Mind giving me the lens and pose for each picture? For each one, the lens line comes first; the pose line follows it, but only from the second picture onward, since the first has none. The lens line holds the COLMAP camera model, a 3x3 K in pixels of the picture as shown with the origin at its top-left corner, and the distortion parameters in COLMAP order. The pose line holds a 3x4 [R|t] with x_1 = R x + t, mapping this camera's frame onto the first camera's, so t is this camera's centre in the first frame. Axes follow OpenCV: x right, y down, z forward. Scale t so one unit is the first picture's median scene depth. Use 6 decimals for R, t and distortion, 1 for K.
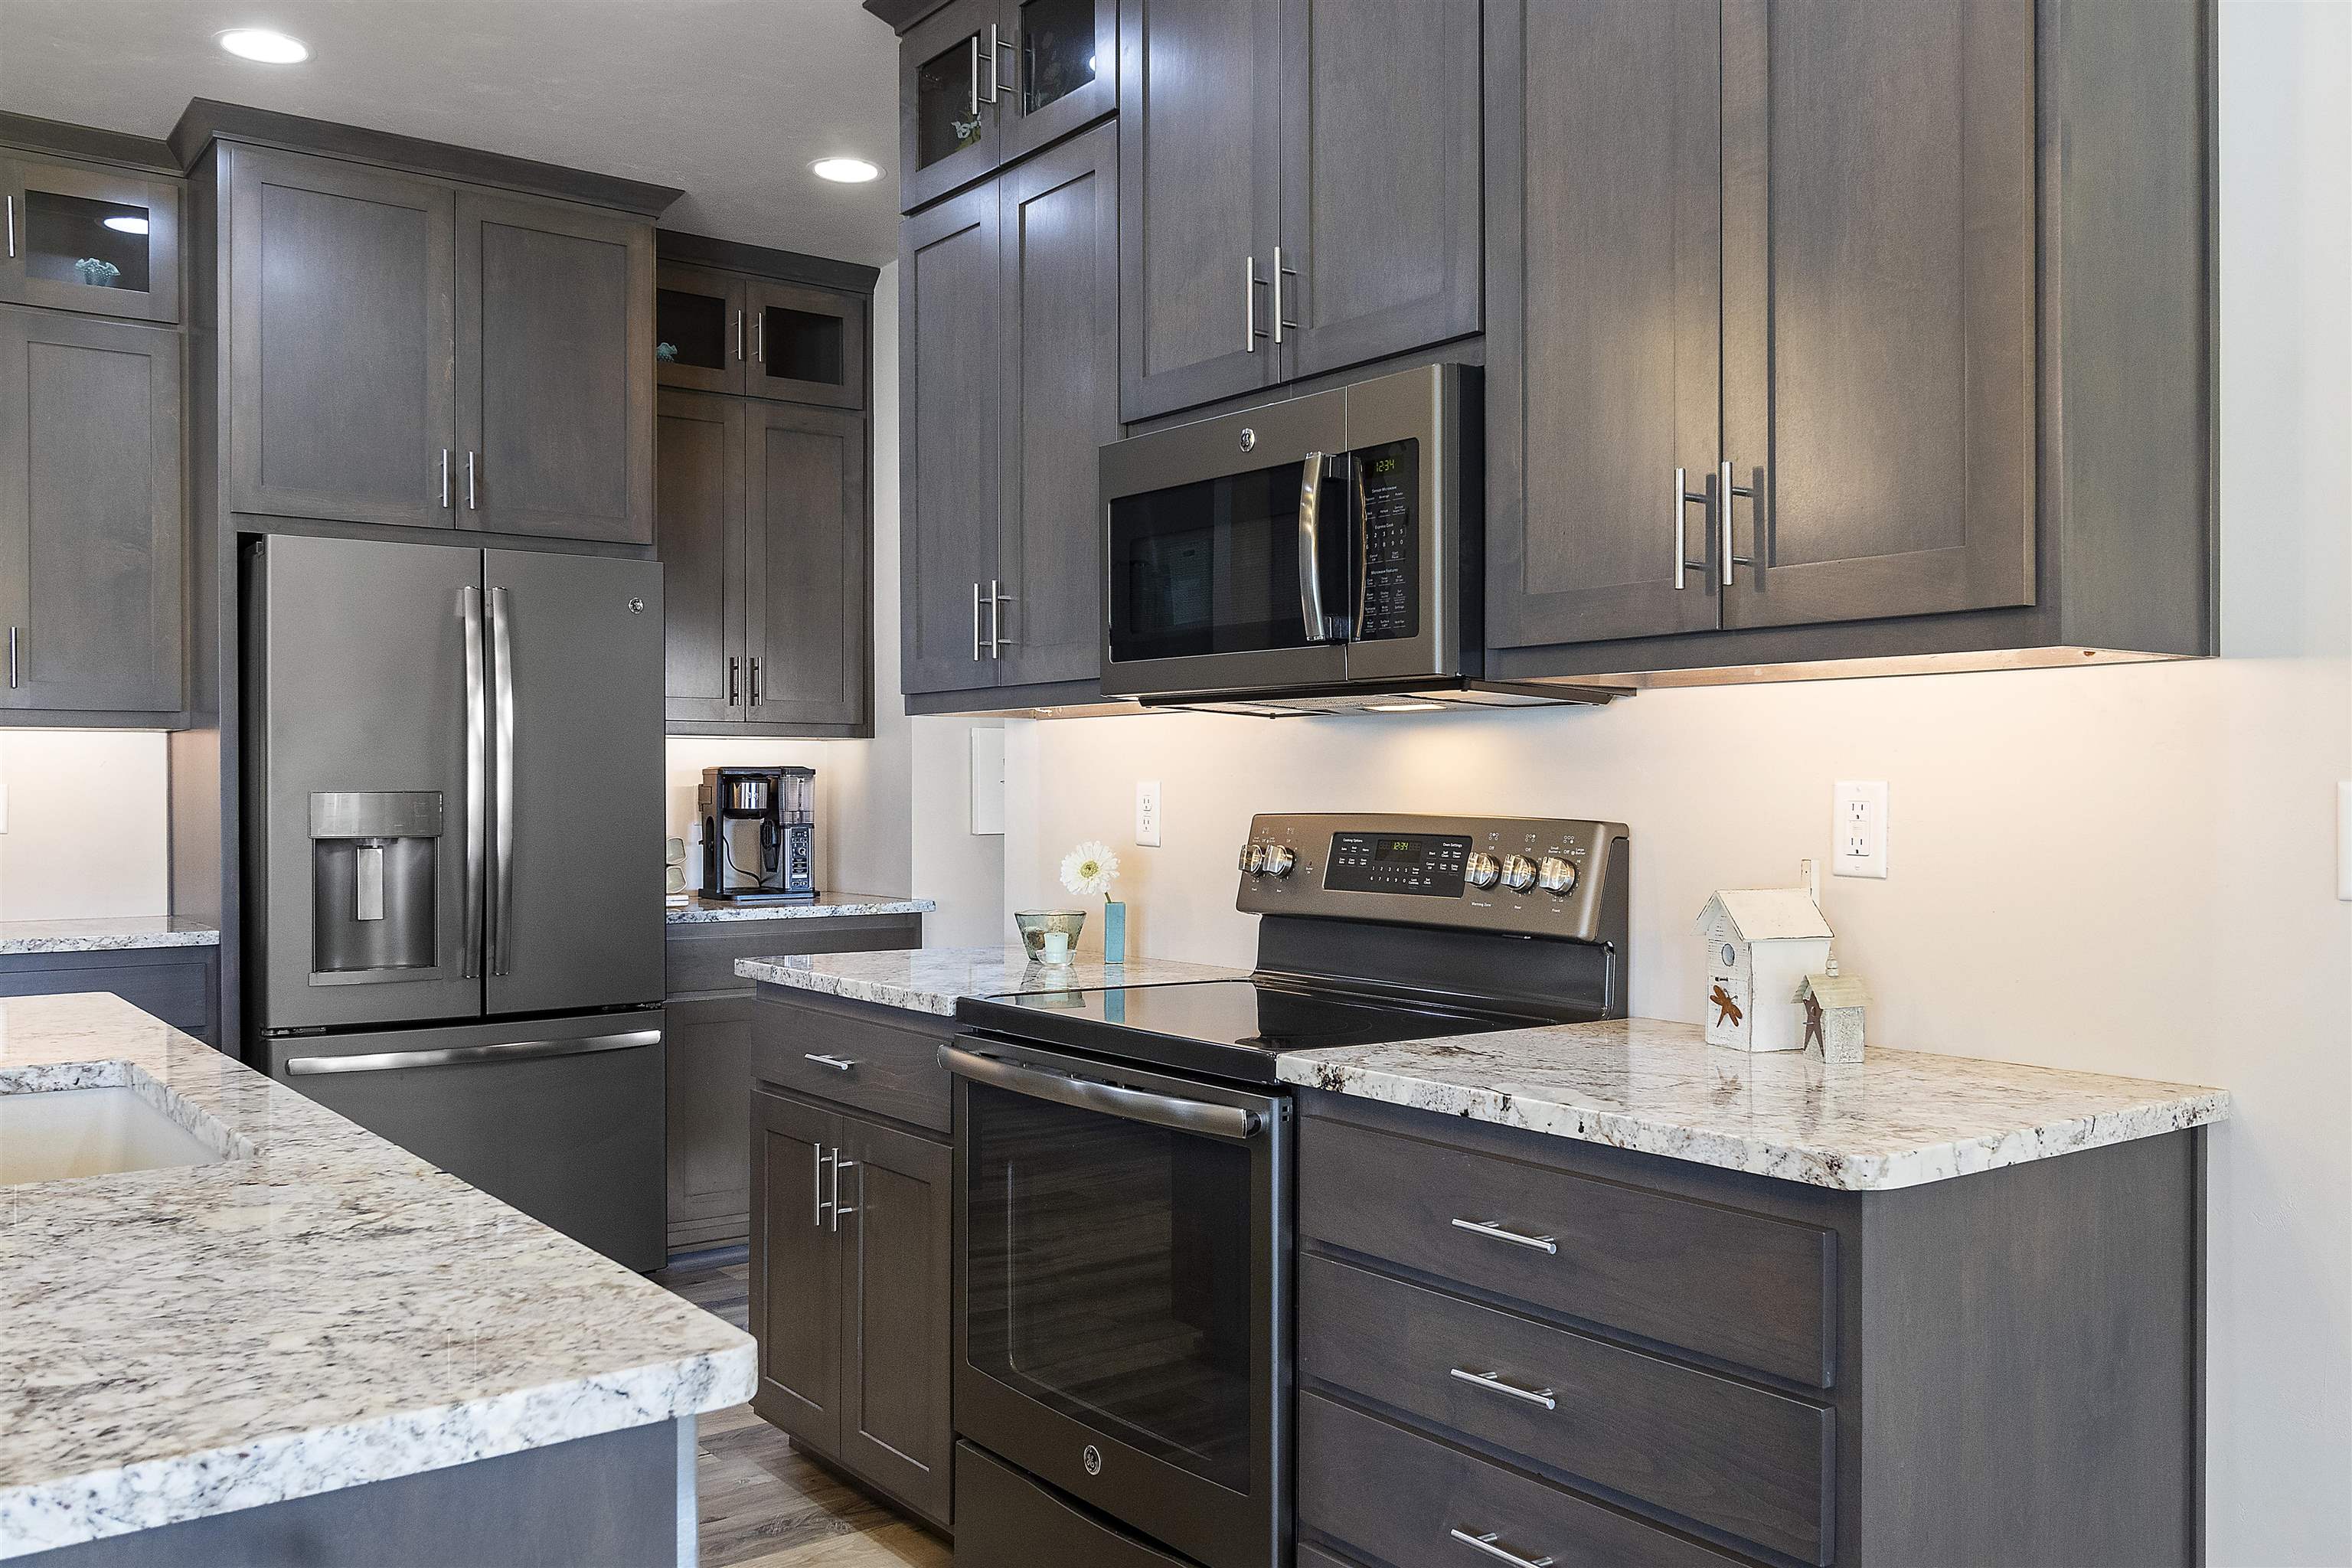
lens RADIAL K [[1912.5, 0, 1176.0], [0, 1912.5, 784.0], [0, 0, 1]] dist [0.004201, -0.004295]
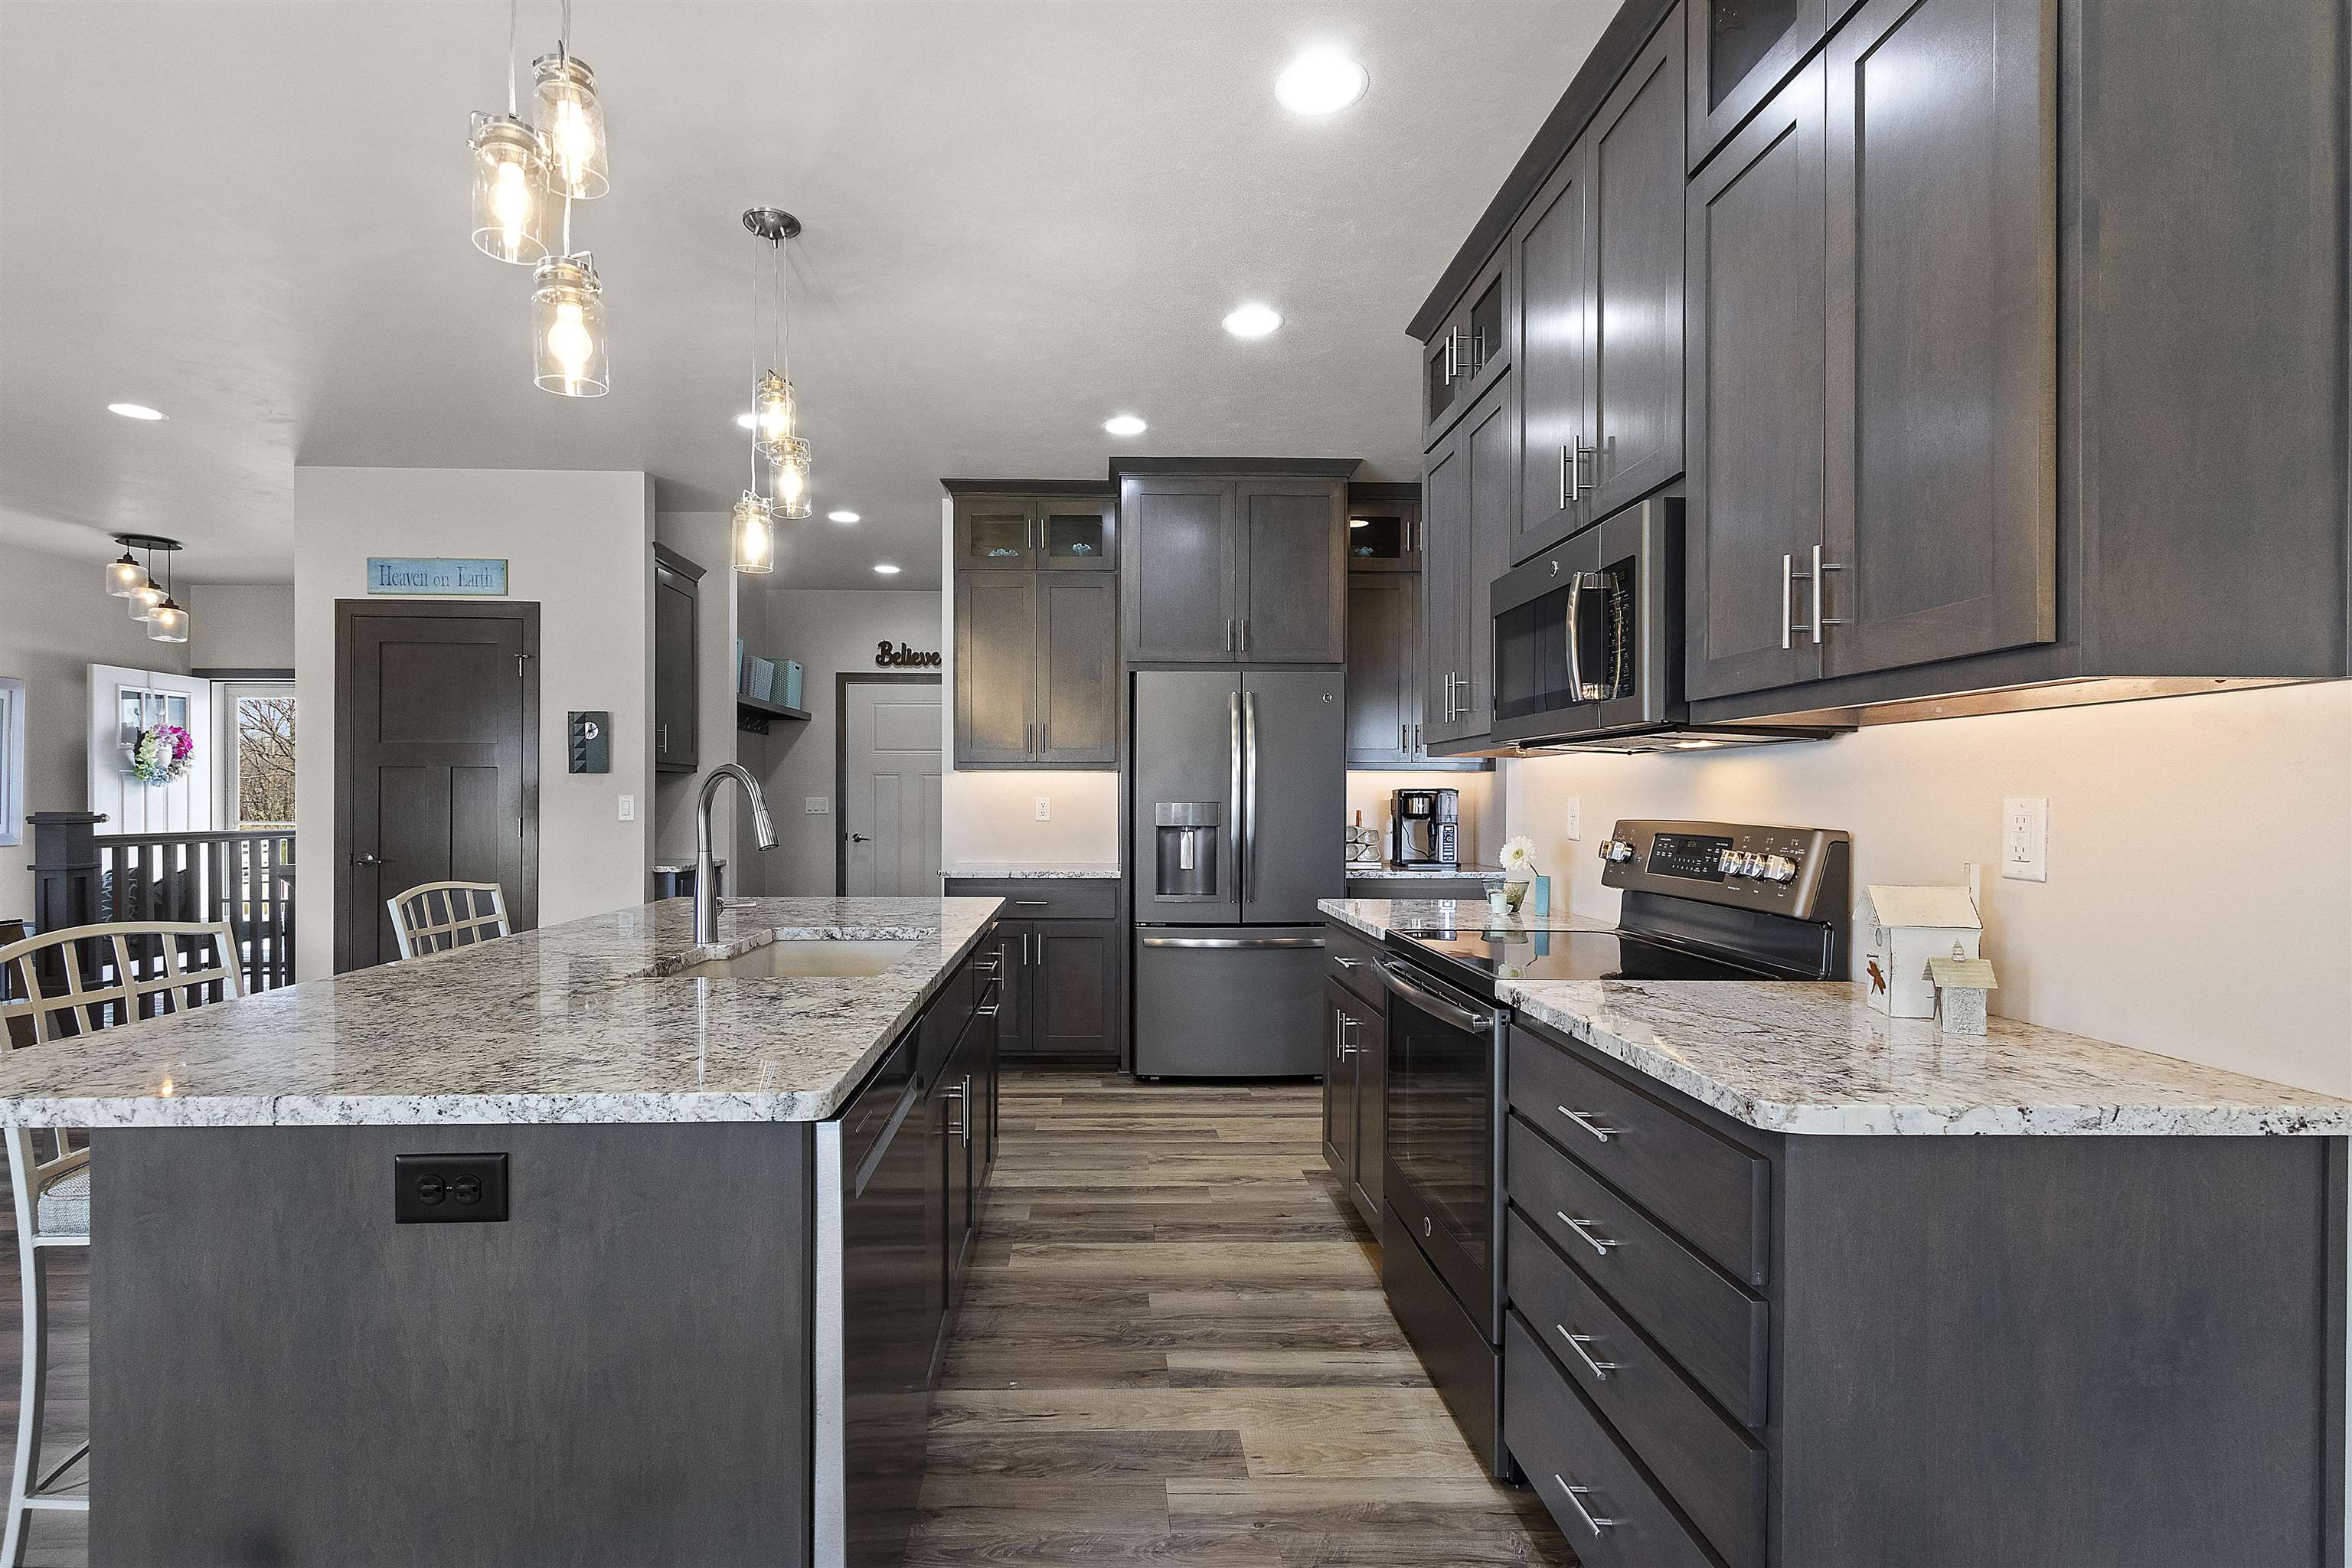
lens RADIAL K [[1091.3, 0, 1123.3], [0, 1091.3, 798.8], [0, 0, 1]] dist [0.003394, -0.000044]
pose [[0.814508, 0.002170, -0.580148, 0.265004], [-0.001970, 0.999998, 0.000975, -0.000689], [0.580149, 0.000349, 0.814510, 0.114585]]
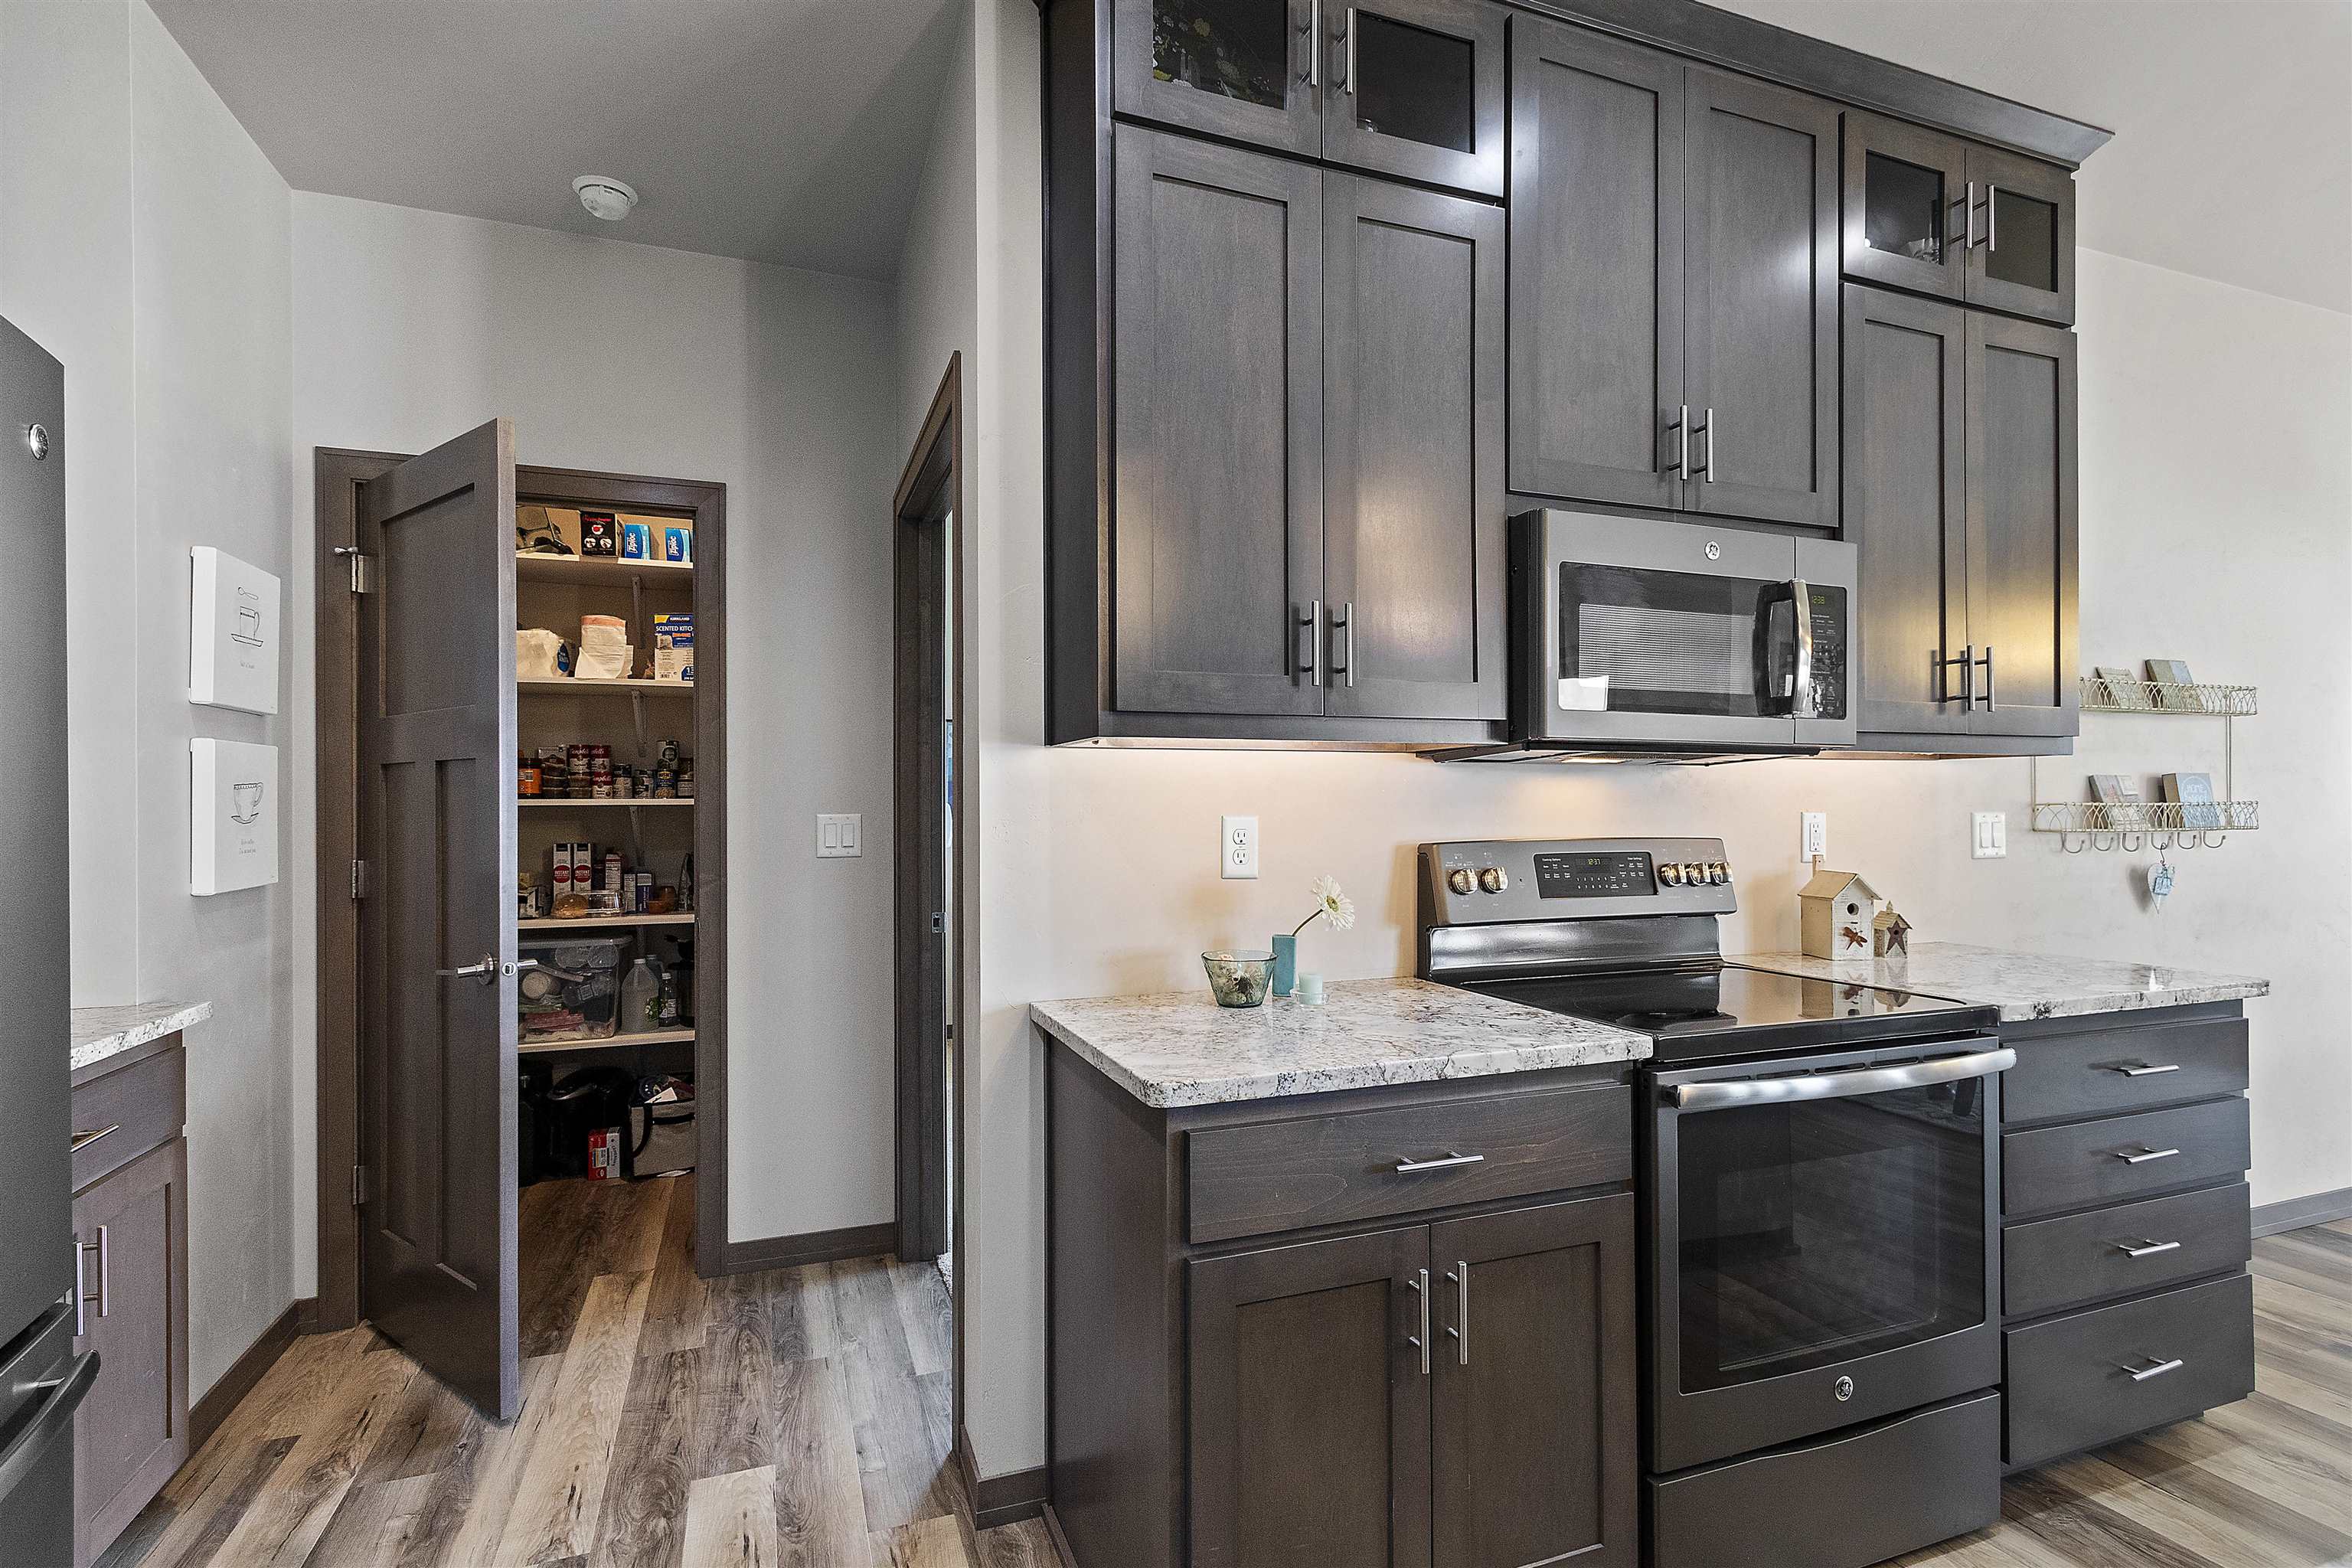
lens RADIAL K [[1103.0, 0, 1167.8], [0, 1103.0, 798.1], [0, 0, 1]] dist [0.001423, 0.000842]
pose [[0.289178, 0.002540, 0.957272, -0.797204], [0.001952, 0.999993, -0.003243, -0.012277], [-0.957273, 0.002806, 0.289171, 1.162951]]
